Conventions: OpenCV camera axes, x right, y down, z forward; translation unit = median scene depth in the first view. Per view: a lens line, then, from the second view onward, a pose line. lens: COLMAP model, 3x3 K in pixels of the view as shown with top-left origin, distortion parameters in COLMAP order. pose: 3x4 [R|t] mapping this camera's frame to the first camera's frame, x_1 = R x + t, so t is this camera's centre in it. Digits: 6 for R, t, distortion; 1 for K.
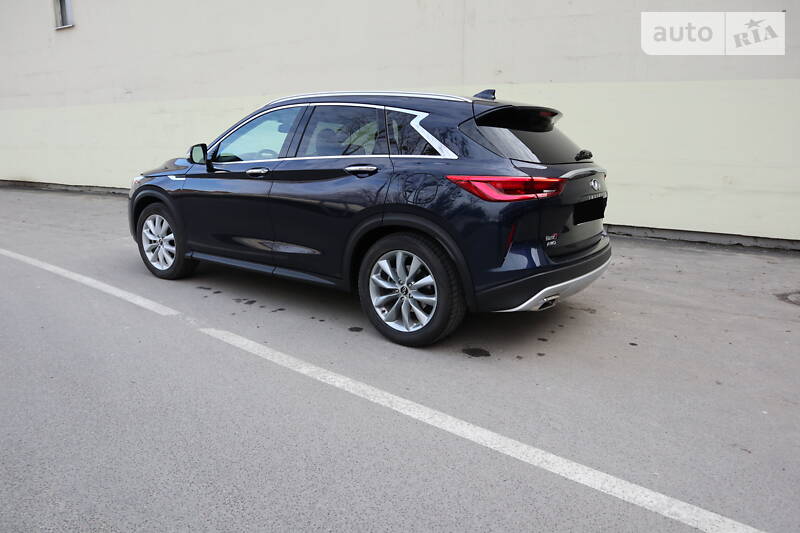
lens RADIAL K [[551.2, 0, 399.4], [0, 551.2, 275.9], [0, 0, 1]] dist [-0.118860, 0.070042]
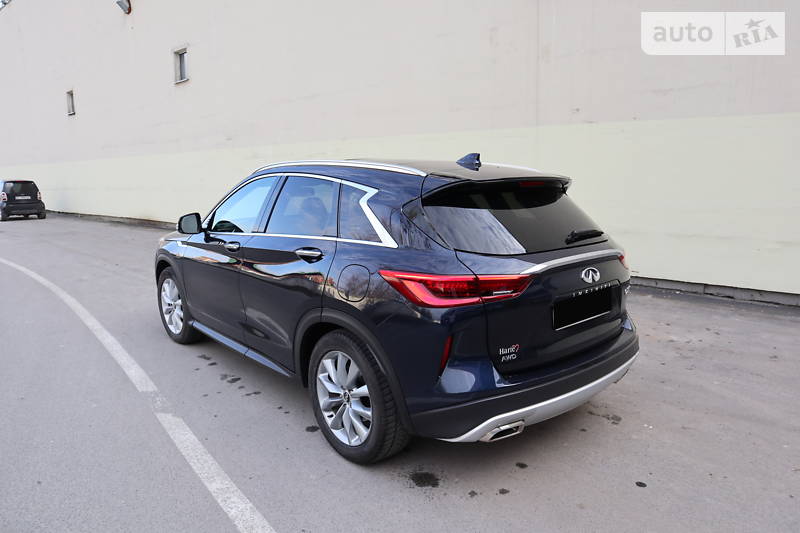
lens RADIAL K [[551.2, 0, 399.4], [0, 551.2, 275.9], [0, 0, 1]] dist [-0.118860, 0.070042]
pose [[0.970757, 0.022199, -0.239034, 0.276260], [-0.034141, 0.998361, -0.045934, -0.120018], [0.237622, 0.052751, 0.969924, 0.176844]]
